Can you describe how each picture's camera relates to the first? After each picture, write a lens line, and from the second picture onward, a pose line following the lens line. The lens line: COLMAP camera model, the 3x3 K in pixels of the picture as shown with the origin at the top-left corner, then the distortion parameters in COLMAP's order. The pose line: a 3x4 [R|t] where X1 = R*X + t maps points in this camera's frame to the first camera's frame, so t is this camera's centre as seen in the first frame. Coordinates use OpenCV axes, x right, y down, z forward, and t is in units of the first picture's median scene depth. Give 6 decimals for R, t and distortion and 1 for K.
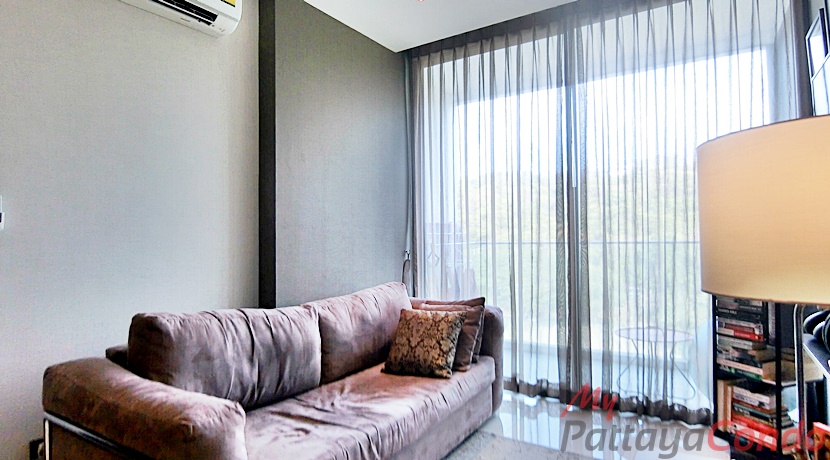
lens RADIAL K [[456.9, 0, 414.9], [0, 456.9, 233.7], [0, 0, 1]] dist [-0.001648, -0.000493]
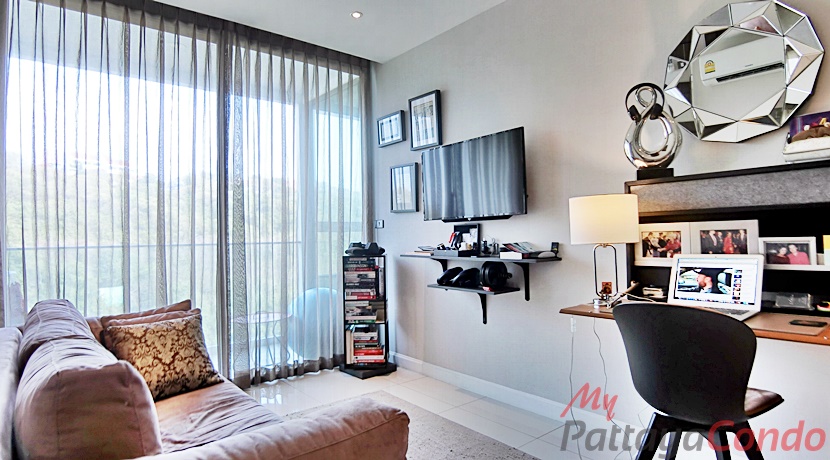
lens RADIAL K [[456.9, 0, 414.7], [0, 456.9, 227.7], [0, 0, 1]] dist [-0.001648, -0.000493]
pose [[0.314685, 0.024450, 0.948881, -0.716205], [-0.001064, 0.999677, -0.025406, 0.018741], [-0.949195, 0.006985, 0.314609, 0.318839]]
